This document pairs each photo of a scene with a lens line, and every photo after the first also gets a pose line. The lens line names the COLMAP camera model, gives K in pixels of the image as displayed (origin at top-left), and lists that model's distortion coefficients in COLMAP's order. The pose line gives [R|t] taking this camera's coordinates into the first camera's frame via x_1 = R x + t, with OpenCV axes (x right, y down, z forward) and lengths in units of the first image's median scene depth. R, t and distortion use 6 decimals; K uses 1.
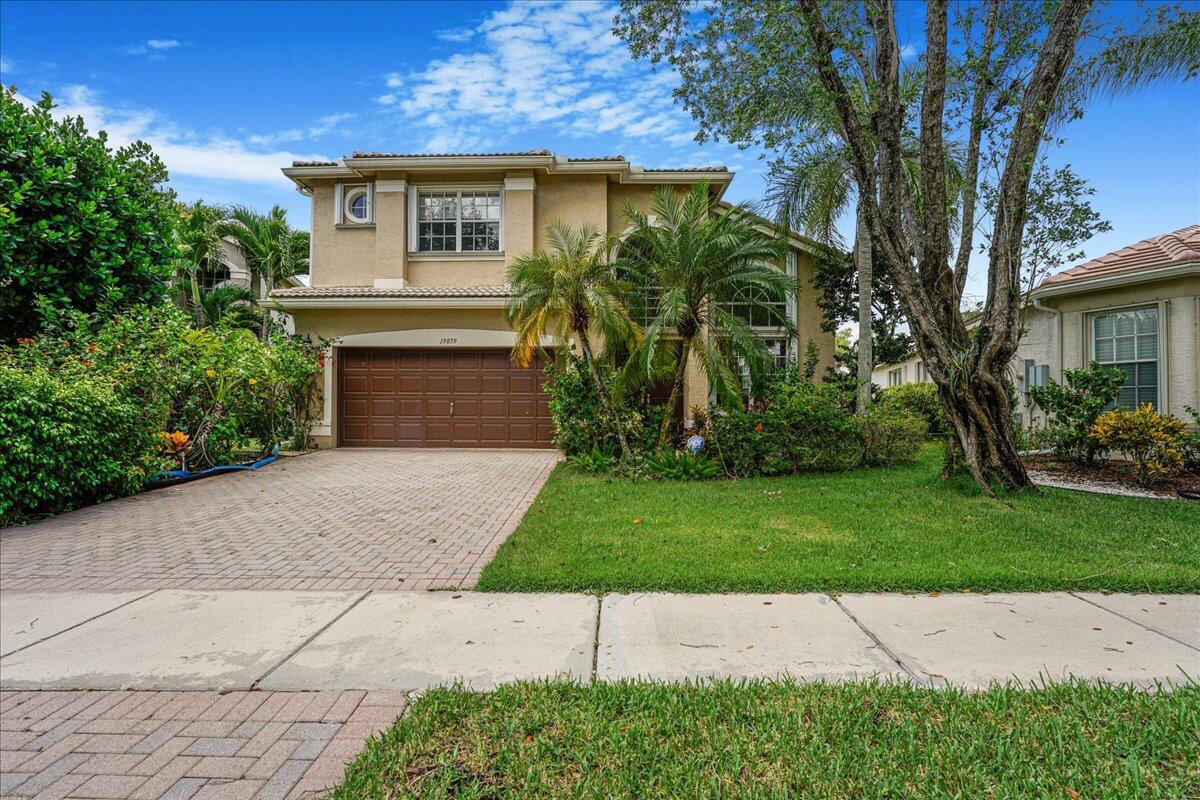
lens RADIAL K [[518.1, 0, 602.9], [0, 518.1, 395.4], [0, 0, 1]] dist [-0.014871, 0.001019]
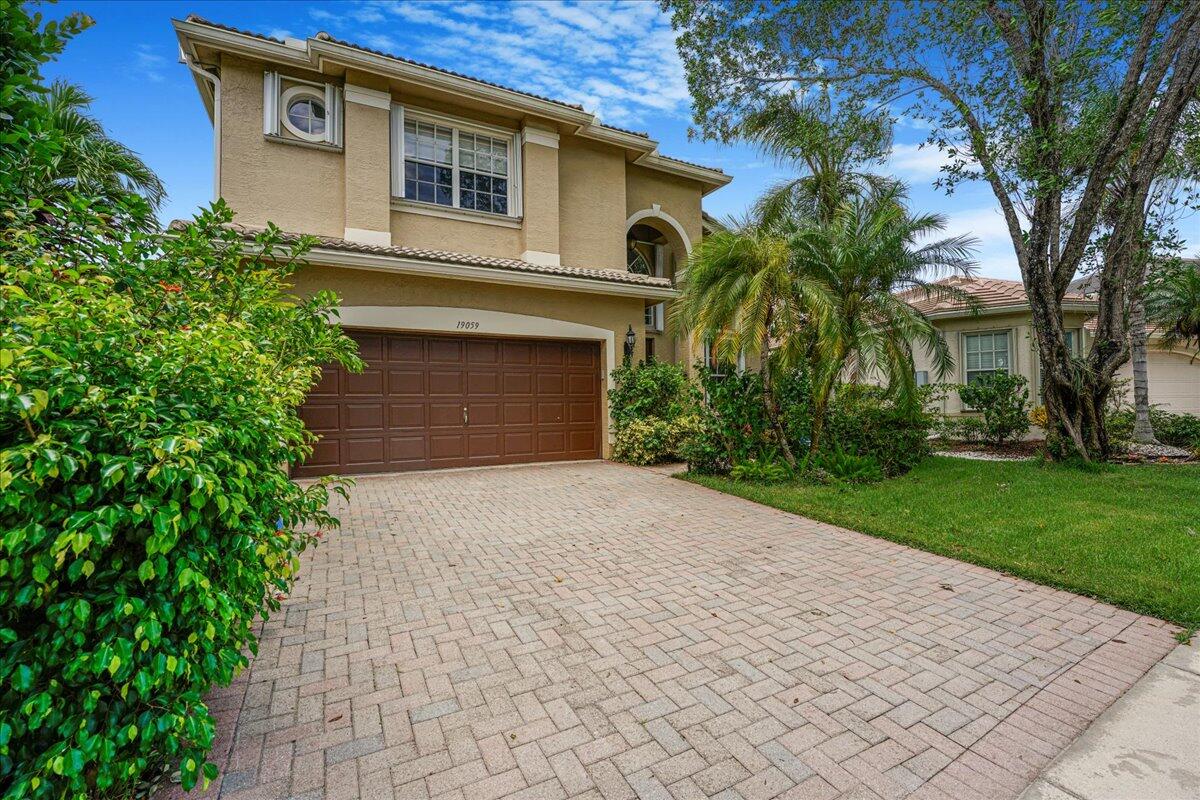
lens RADIAL K [[518.1, 0, 597.3], [0, 518.1, 394.6], [0, 0, 1]] dist [-0.014871, 0.001019]
pose [[0.876568, -0.004065, 0.481261, -0.478170], [0.006052, 0.999978, -0.002577, -0.001192], [-0.481240, 0.005171, 0.876574, 0.244973]]
